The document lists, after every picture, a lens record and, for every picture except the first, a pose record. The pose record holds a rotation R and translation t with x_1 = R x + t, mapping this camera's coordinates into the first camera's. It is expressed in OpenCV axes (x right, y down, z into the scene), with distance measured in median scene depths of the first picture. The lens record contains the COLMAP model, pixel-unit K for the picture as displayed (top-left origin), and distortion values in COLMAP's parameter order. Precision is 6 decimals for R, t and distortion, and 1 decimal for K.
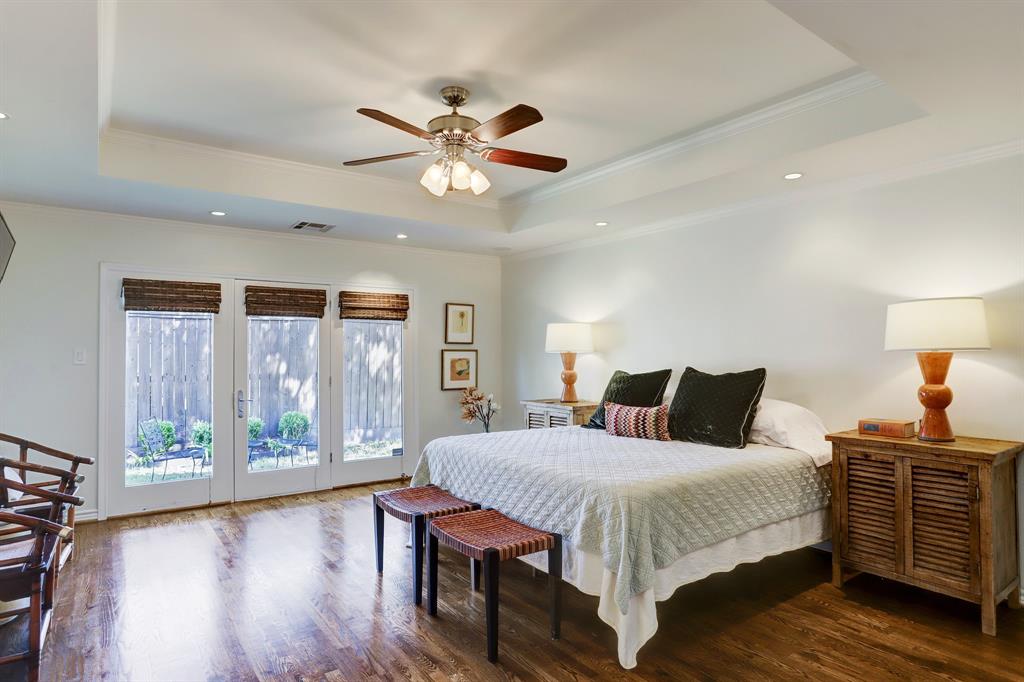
lens RADIAL K [[586.2, 0, 512.0], [0, 586.2, 341.0], [0, 0, 1]] dist [-0.002984, -0.000450]
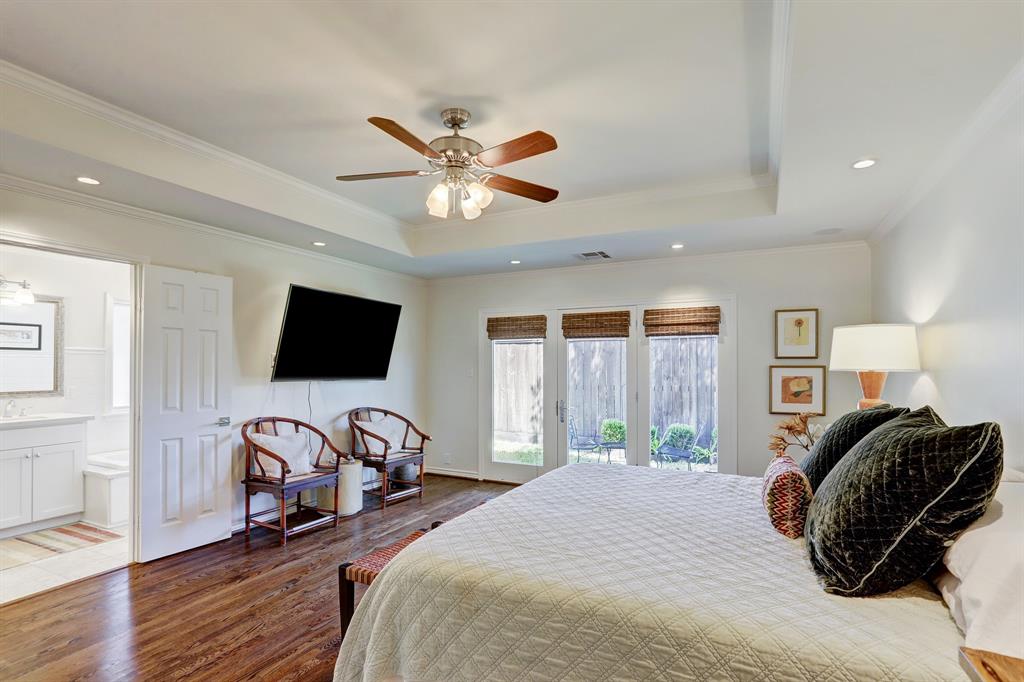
lens RADIAL K [[507.1, 0, 506.4], [0, 507.1, 351.3], [0, 0, 1]] dist [-0.051207, 0.026189]
pose [[0.471376, -0.028166, -0.881483, 0.373423], [0.016608, 0.999596, -0.023058, 0.004517], [0.881776, -0.003771, 0.471653, 0.354244]]
